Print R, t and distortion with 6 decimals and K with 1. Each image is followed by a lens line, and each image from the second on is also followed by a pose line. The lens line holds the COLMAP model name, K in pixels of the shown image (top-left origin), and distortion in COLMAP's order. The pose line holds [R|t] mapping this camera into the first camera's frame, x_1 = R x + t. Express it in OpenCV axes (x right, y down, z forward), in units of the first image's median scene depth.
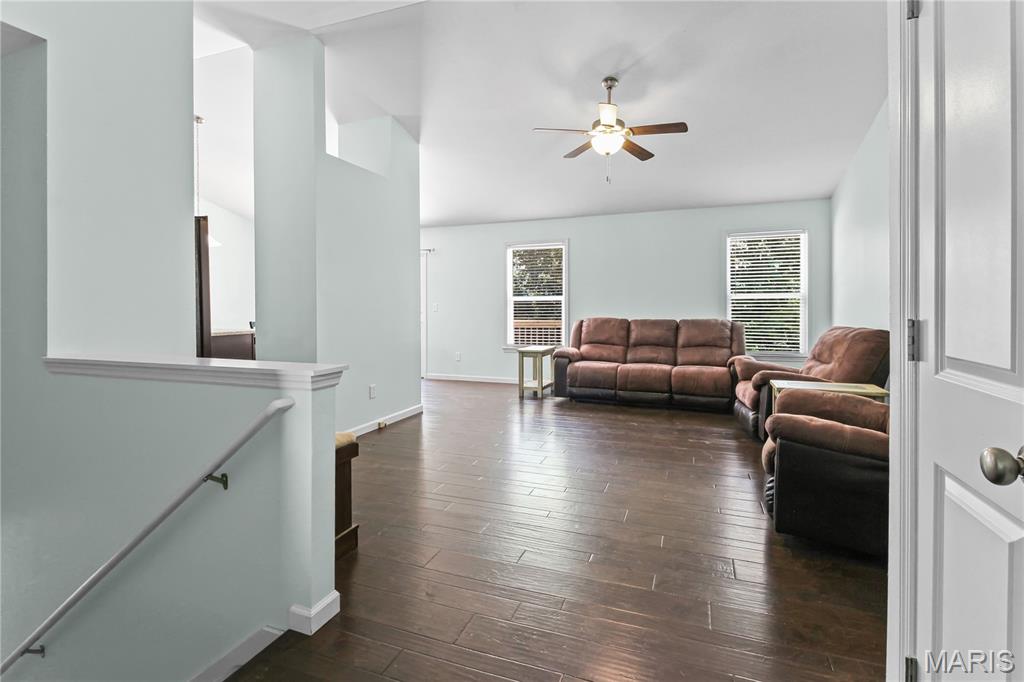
lens RADIAL K [[499.1, 0, 503.0], [0, 499.1, 315.2], [0, 0, 1]] dist [0.003263, 0.000736]
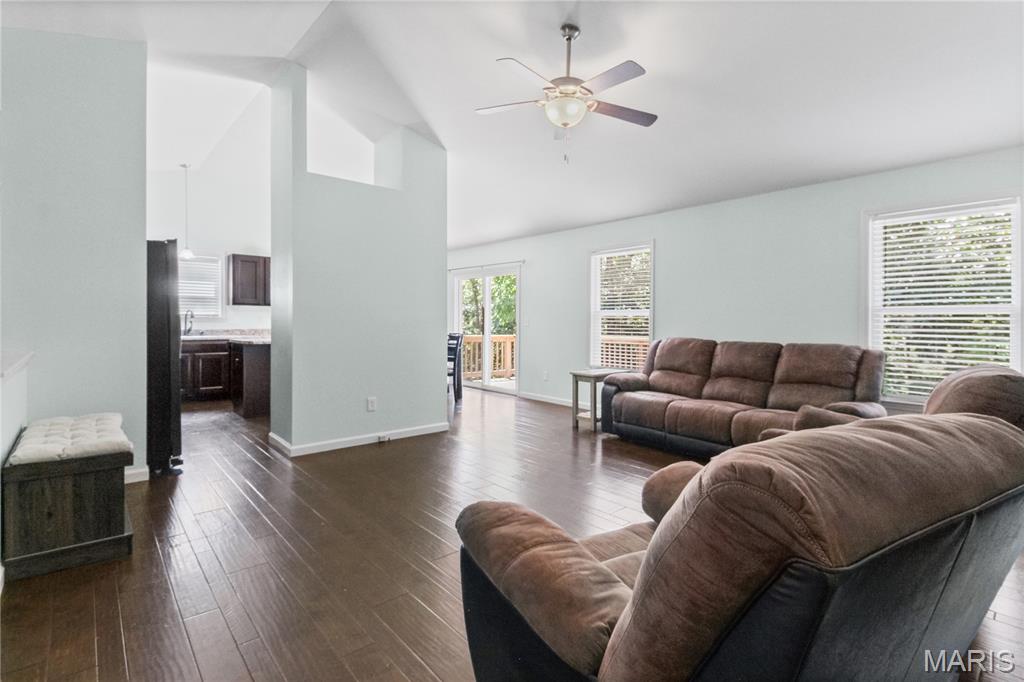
lens RADIAL K [[499.1, 0, 508.1], [0, 499.1, 327.8], [0, 0, 1]] dist [0.003263, 0.000736]
pose [[0.877364, 0.018336, -0.479476, 0.538725], [-0.021106, 0.999777, -0.000387, -0.007301], [0.479362, 0.010459, 0.877555, 0.299139]]
